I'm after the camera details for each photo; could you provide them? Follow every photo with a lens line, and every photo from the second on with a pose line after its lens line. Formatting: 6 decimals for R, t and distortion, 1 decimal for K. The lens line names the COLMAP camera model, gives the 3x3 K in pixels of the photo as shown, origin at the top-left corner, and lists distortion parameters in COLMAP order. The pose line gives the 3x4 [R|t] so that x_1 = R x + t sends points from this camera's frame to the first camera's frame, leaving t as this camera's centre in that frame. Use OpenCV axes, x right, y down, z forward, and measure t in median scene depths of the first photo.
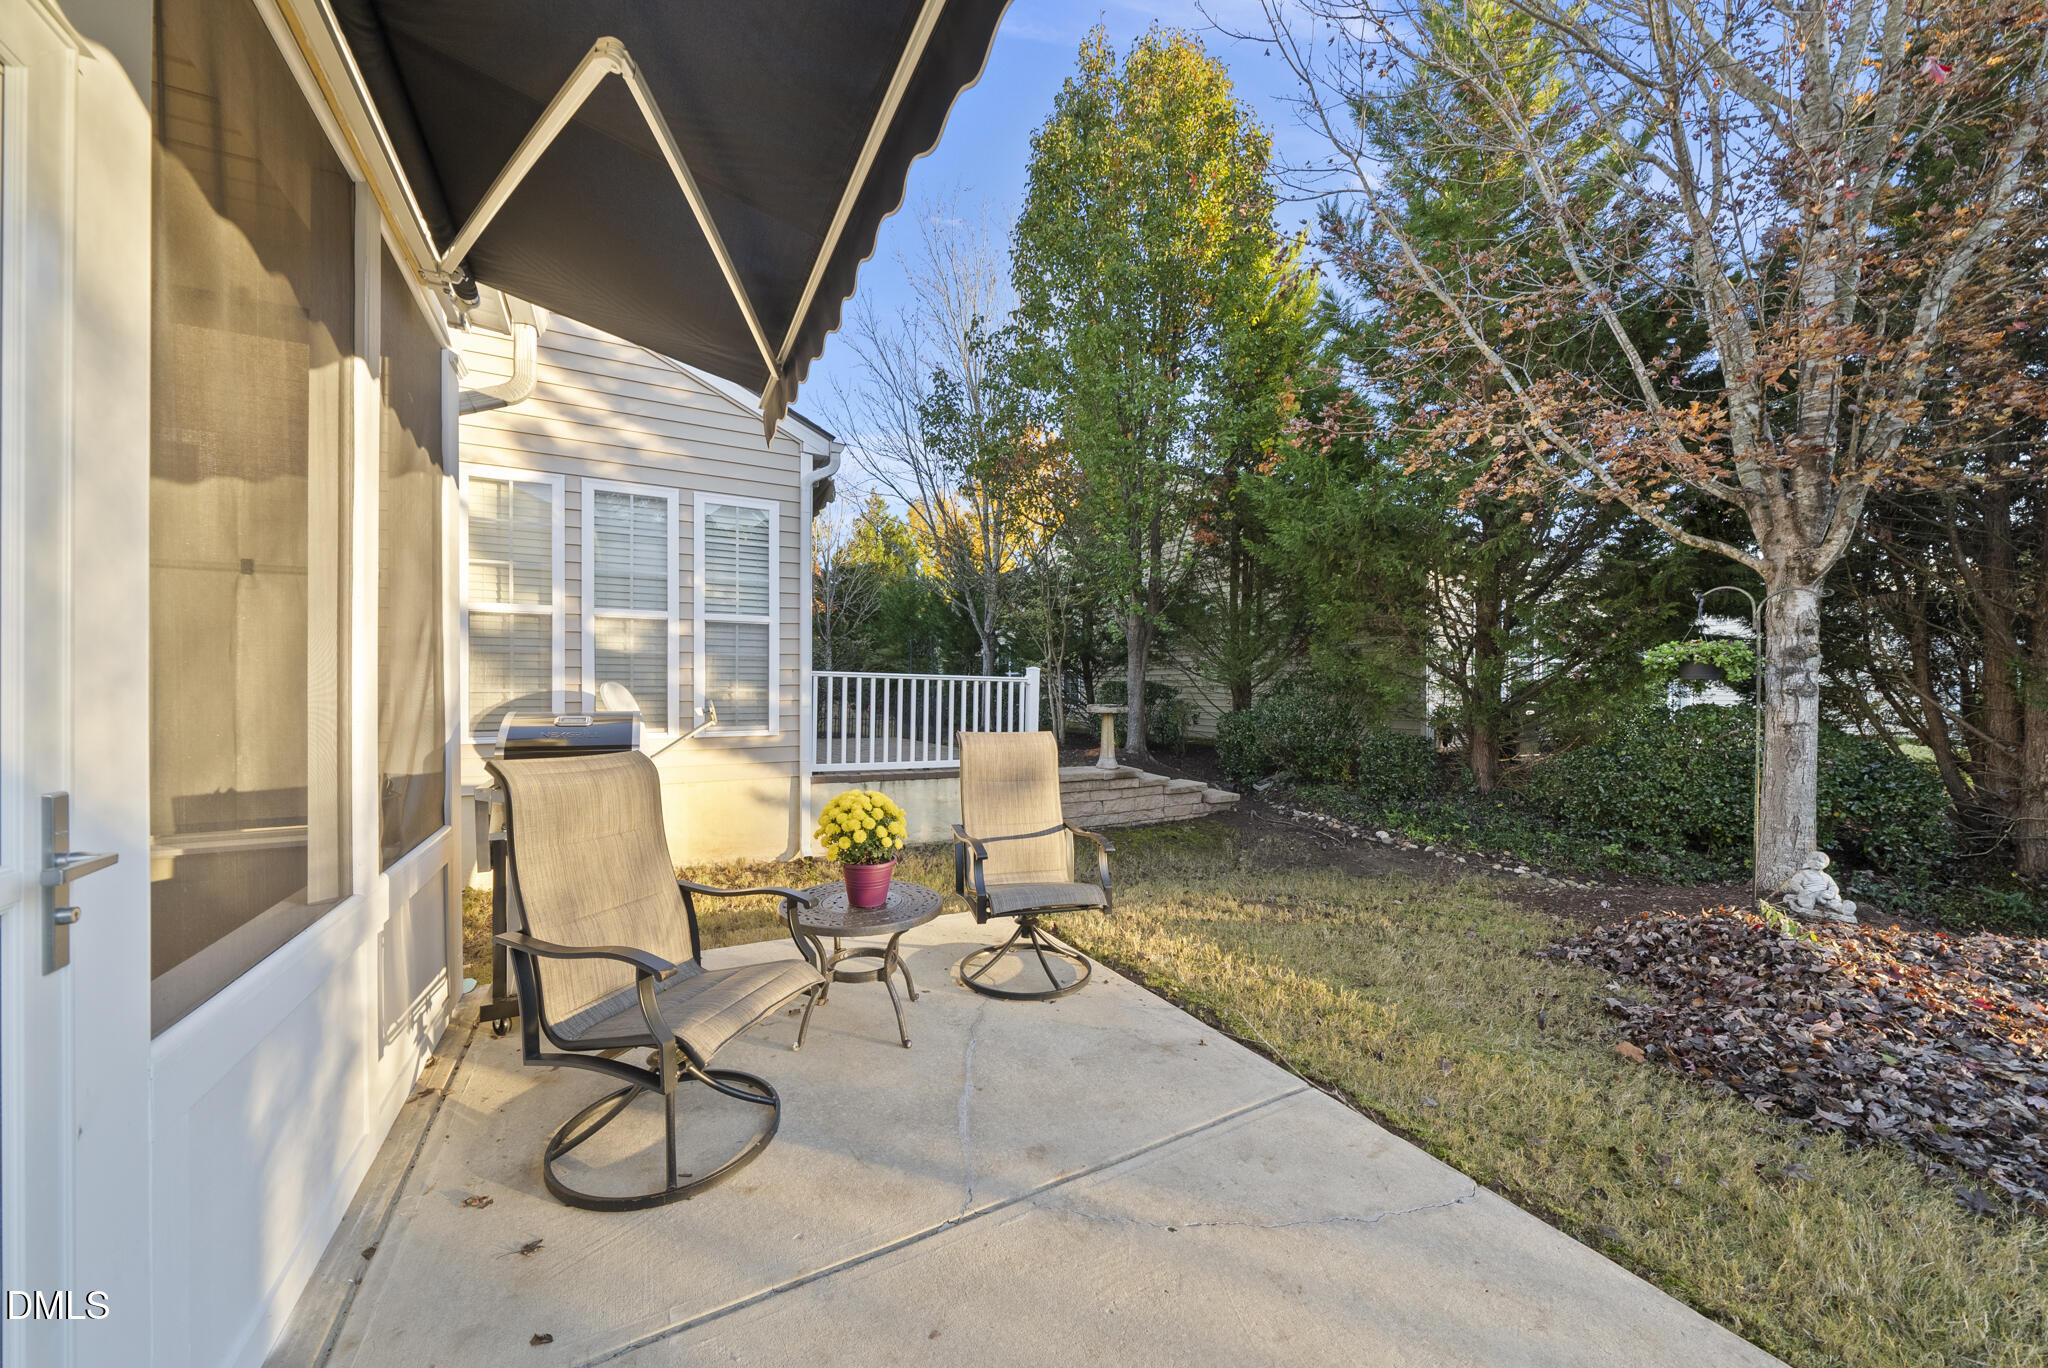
lens RADIAL K [[703.9, 0, 1015.5], [0, 703.9, 693.3], [0, 0, 1]] dist [-0.005510, -0.000361]
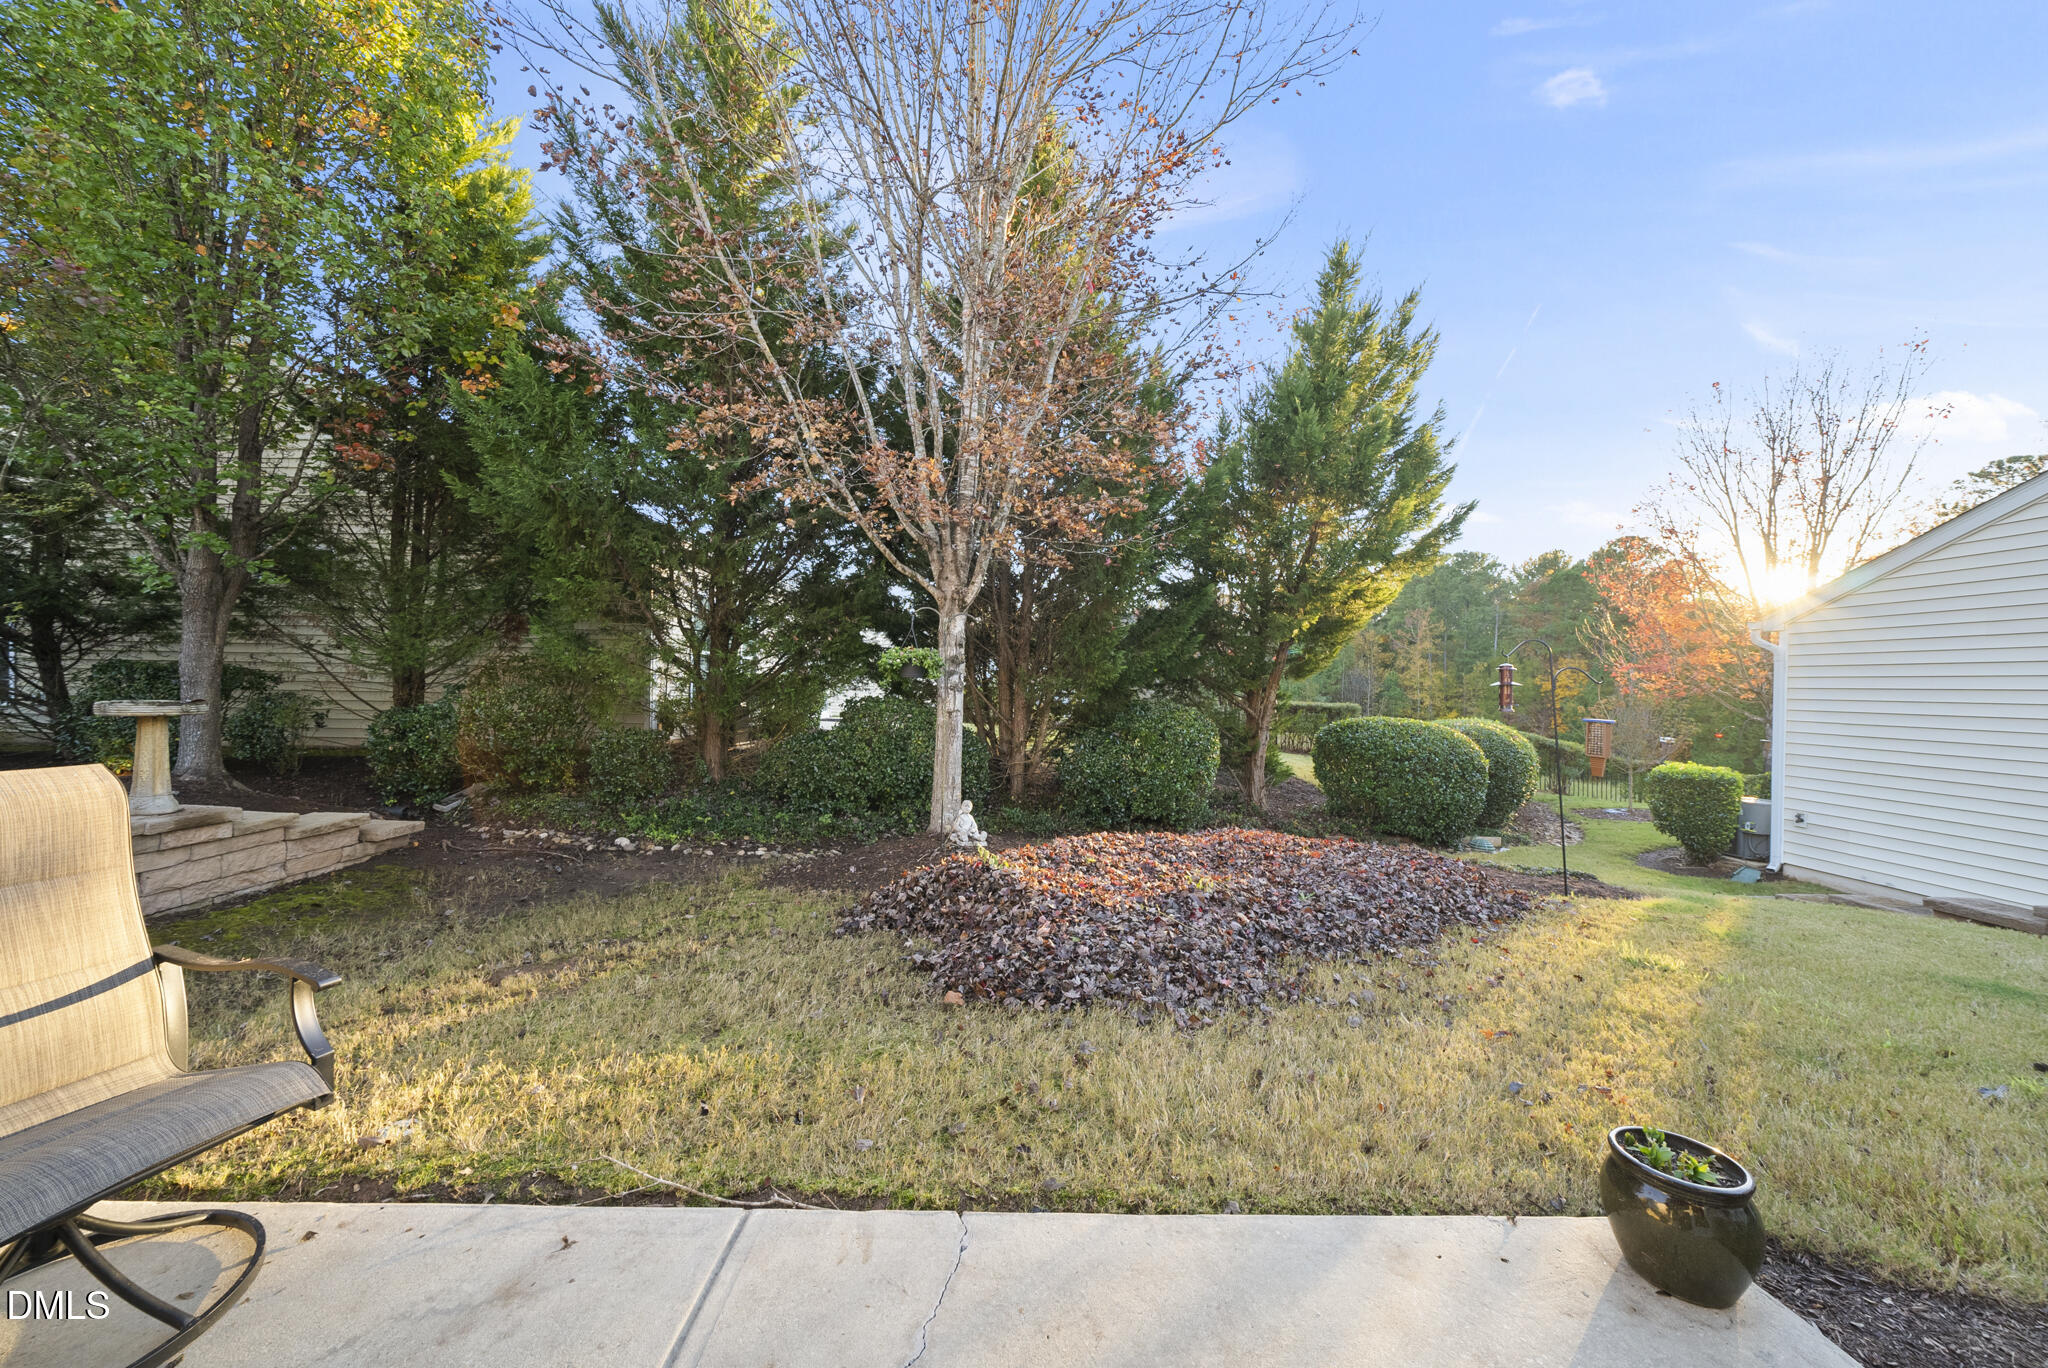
lens RADIAL K [[703.9, 0, 1025.0], [0, 703.9, 688.8], [0, 0, 1]] dist [-0.005510, -0.000361]
pose [[0.472436, 0.005235, 0.881349, -0.054715], [-0.010284, 0.999947, -0.000427, -0.000870], [-0.881305, -0.008862, 0.472465, 0.203172]]
